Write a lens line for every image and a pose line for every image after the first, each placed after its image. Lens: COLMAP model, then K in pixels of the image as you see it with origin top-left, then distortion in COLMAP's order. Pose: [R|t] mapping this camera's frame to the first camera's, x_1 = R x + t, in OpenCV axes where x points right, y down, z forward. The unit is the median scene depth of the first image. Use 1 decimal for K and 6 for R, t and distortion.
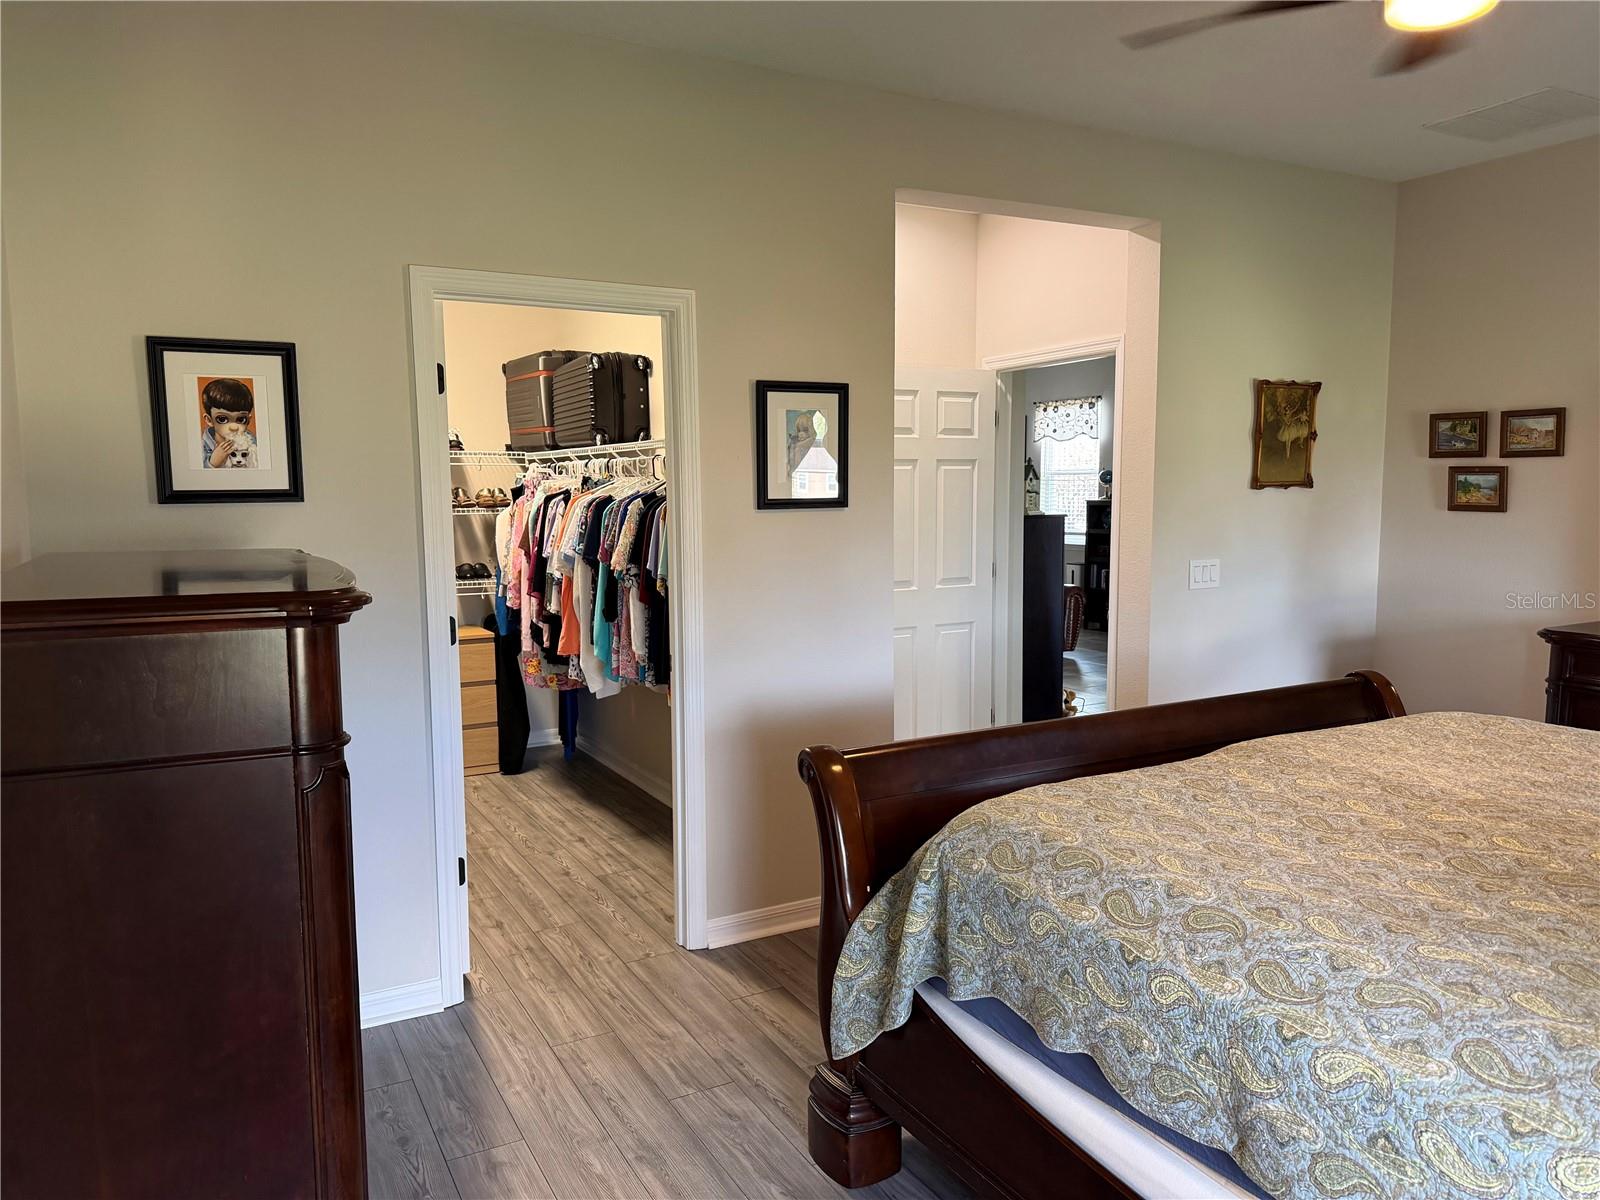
lens RADIAL K [[1141.3, 0, 795.7], [0, 1141.3, 599.3], [0, 0, 1]] dist [0.058785, -0.063094]
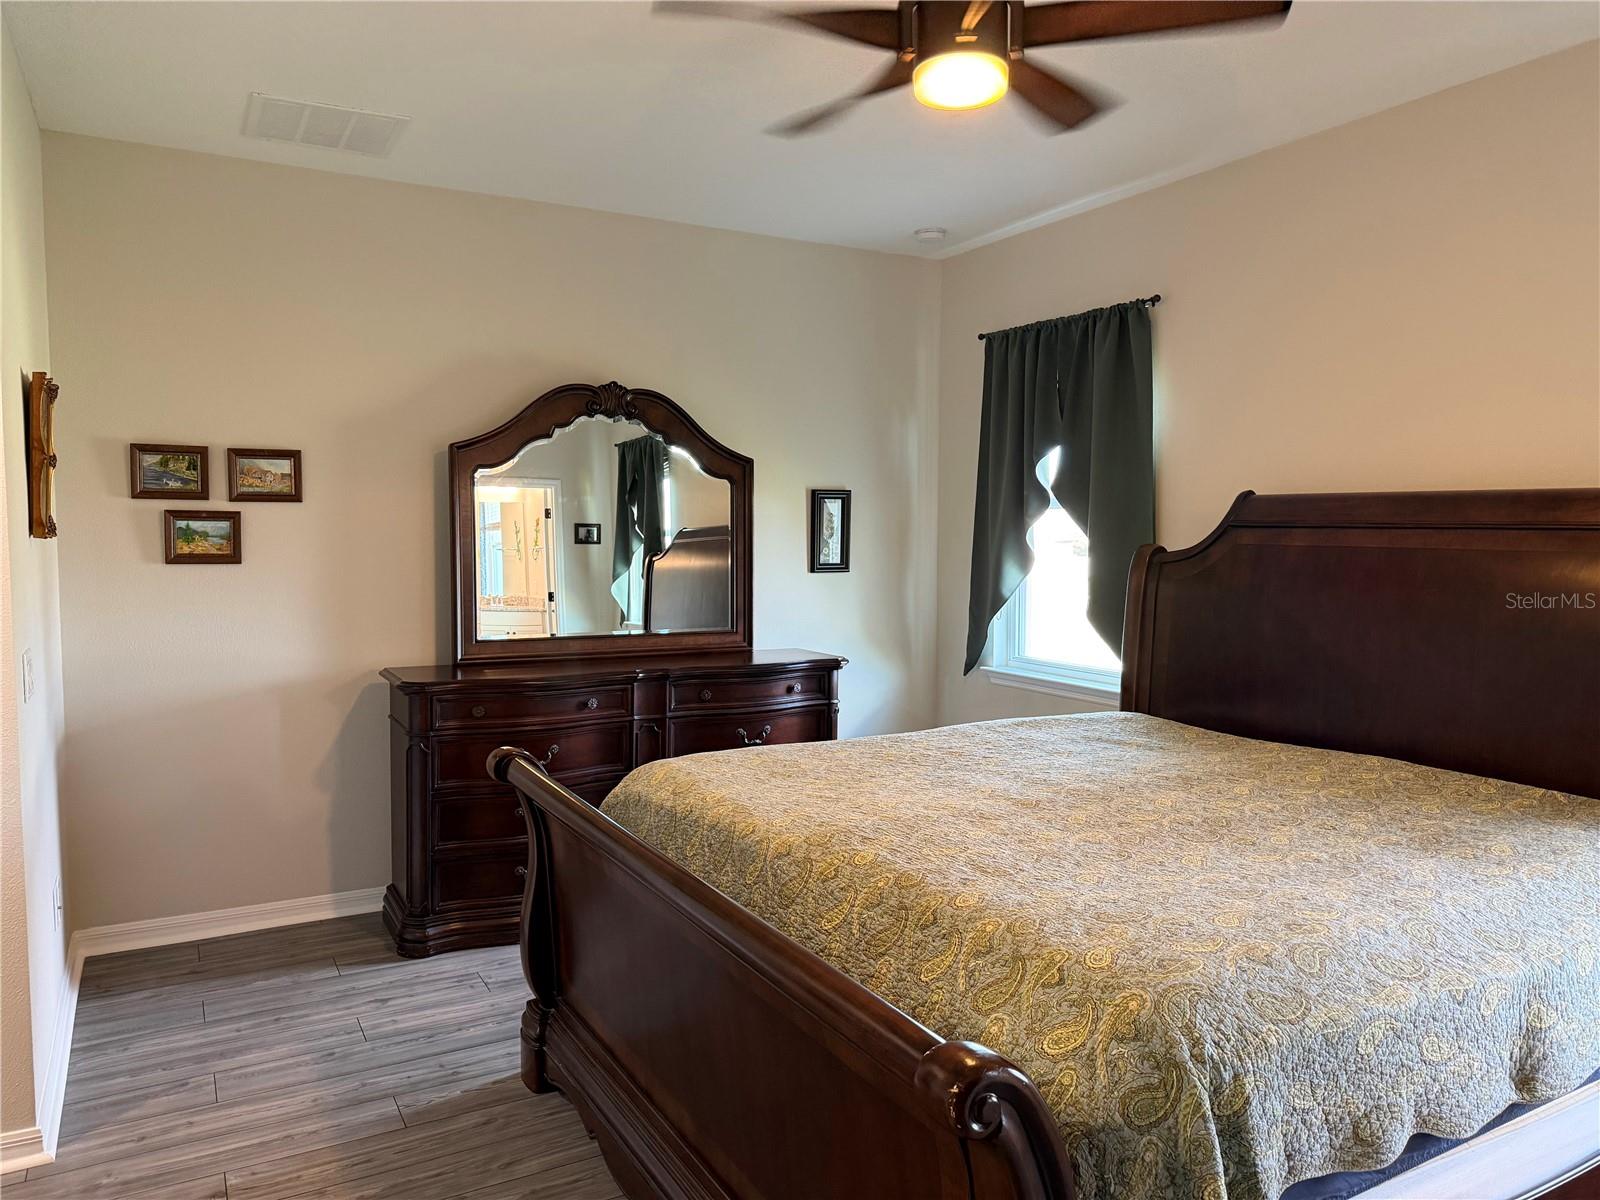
lens RADIAL K [[1116.9, 0, 796.3], [0, 1116.9, 604.1], [0, 0, 1]] dist [0.062681, -0.117841]
pose [[-0.008704, -0.058833, 0.998230, -0.521929], [0.098998, 0.993313, 0.059406, -0.113333], [-0.995050, 0.099340, -0.002822, 1.236782]]
